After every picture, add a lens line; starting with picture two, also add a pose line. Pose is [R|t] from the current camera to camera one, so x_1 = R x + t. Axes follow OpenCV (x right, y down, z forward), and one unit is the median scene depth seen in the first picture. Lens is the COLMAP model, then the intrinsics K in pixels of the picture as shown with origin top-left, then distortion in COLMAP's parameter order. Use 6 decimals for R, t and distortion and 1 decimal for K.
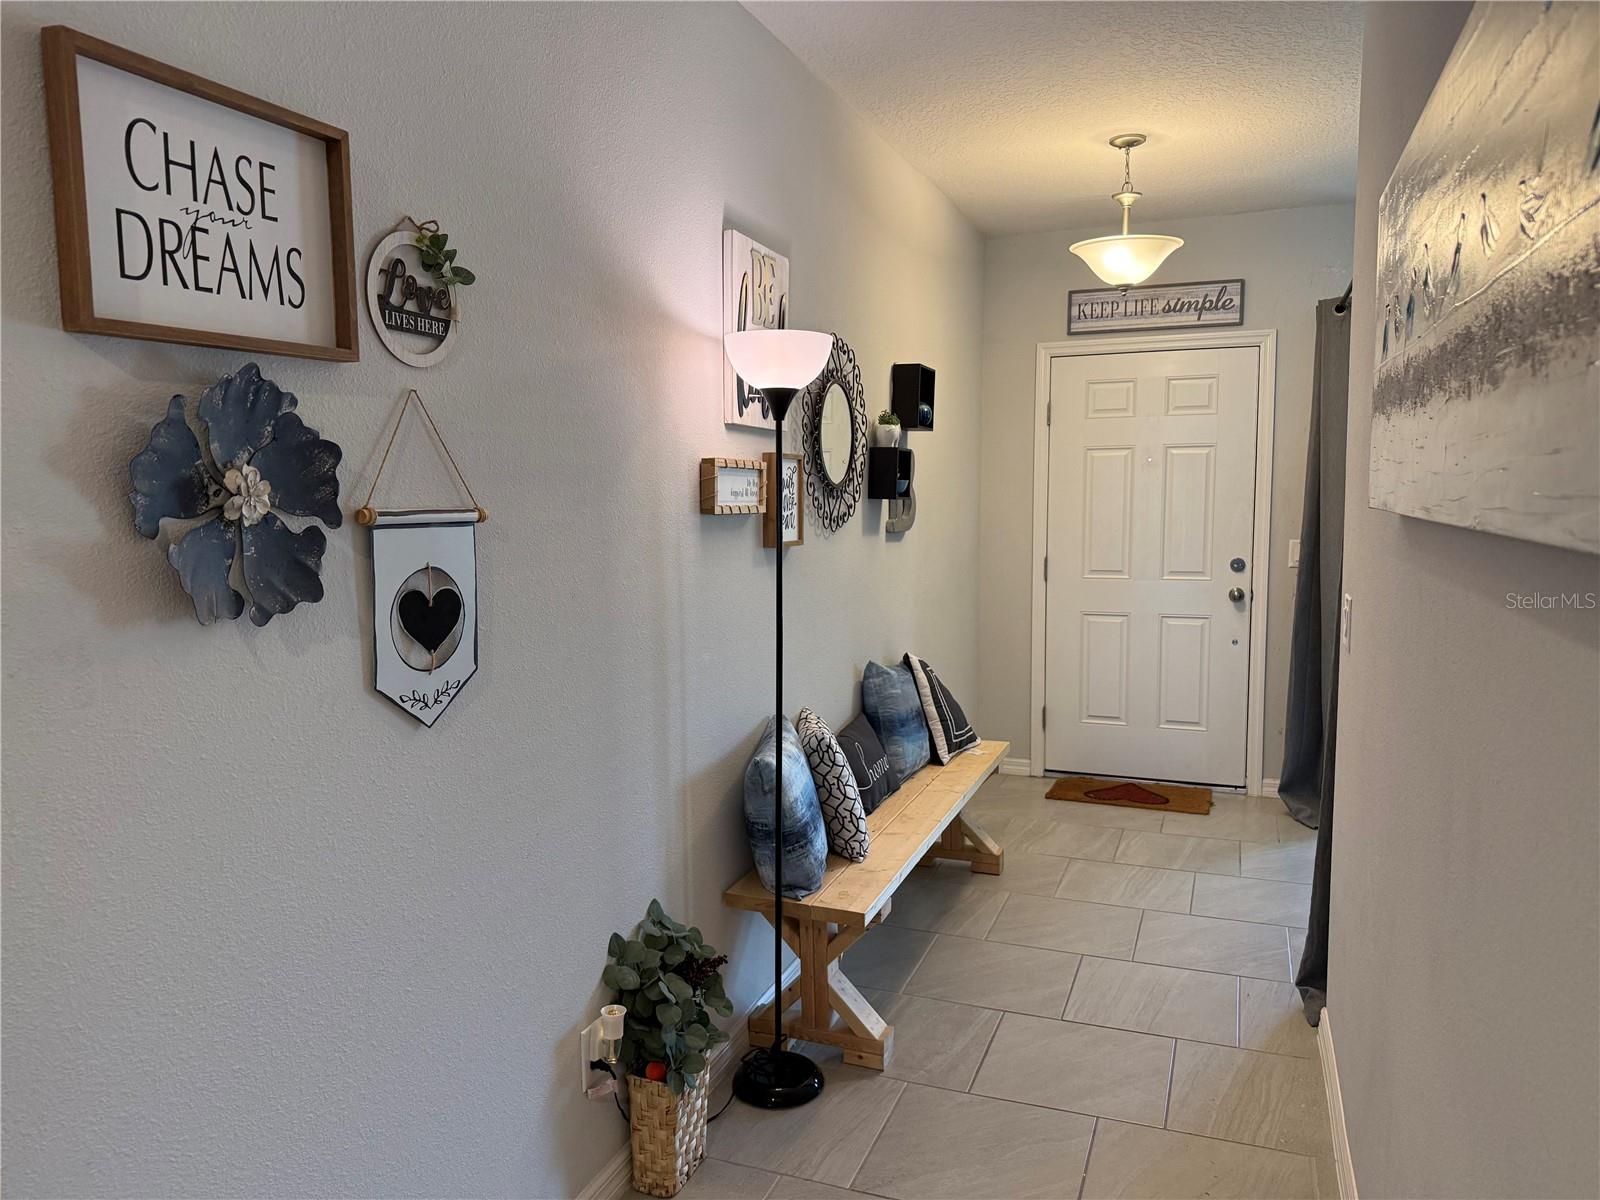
lens RADIAL K [[1124.6, 0, 792.8], [0, 1124.6, 594.1], [0, 0, 1]] dist [0.071378, -0.102428]
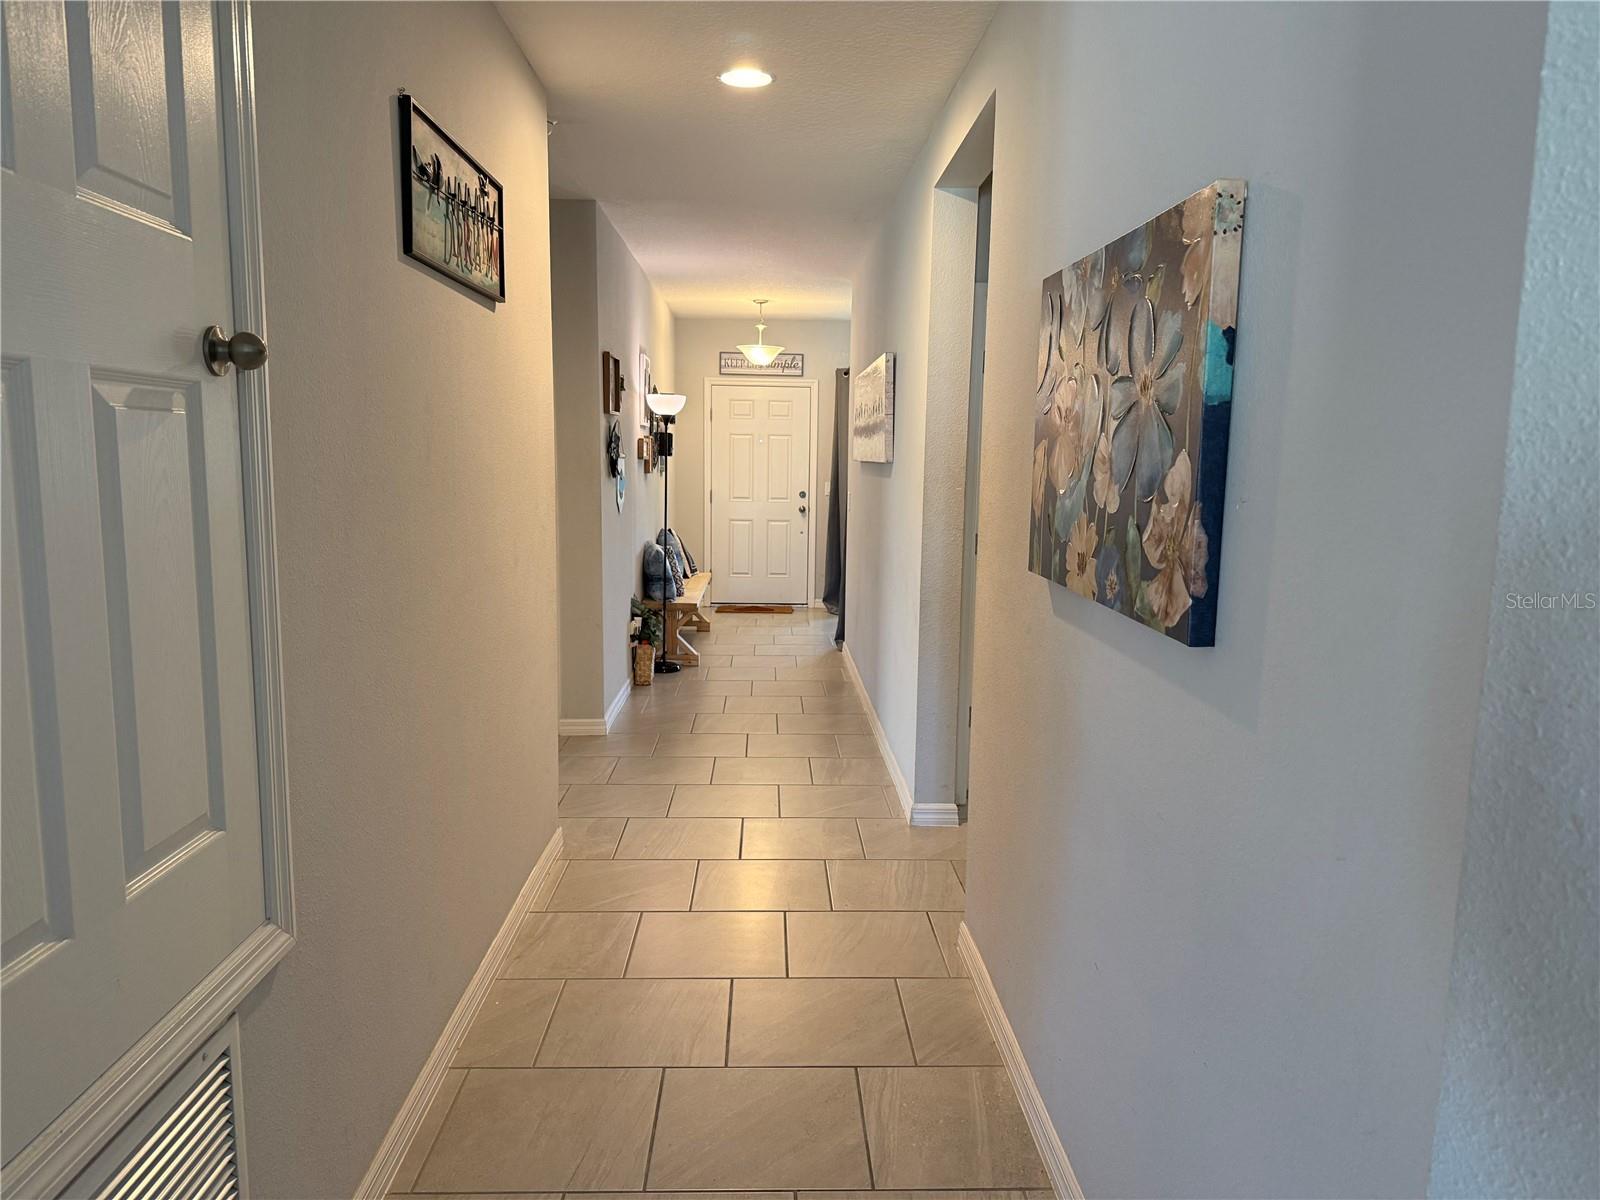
lens RADIAL K [[1124.6, 0, 800.6], [0, 1124.6, 604.0], [0, 0, 1]] dist [0.071378, -0.102428]
pose [[0.919199, -0.030537, 0.392608, -0.431824], [0.015297, 0.999005, 0.041887, 0.090511], [-0.393497, -0.032496, 0.918752, -0.906669]]
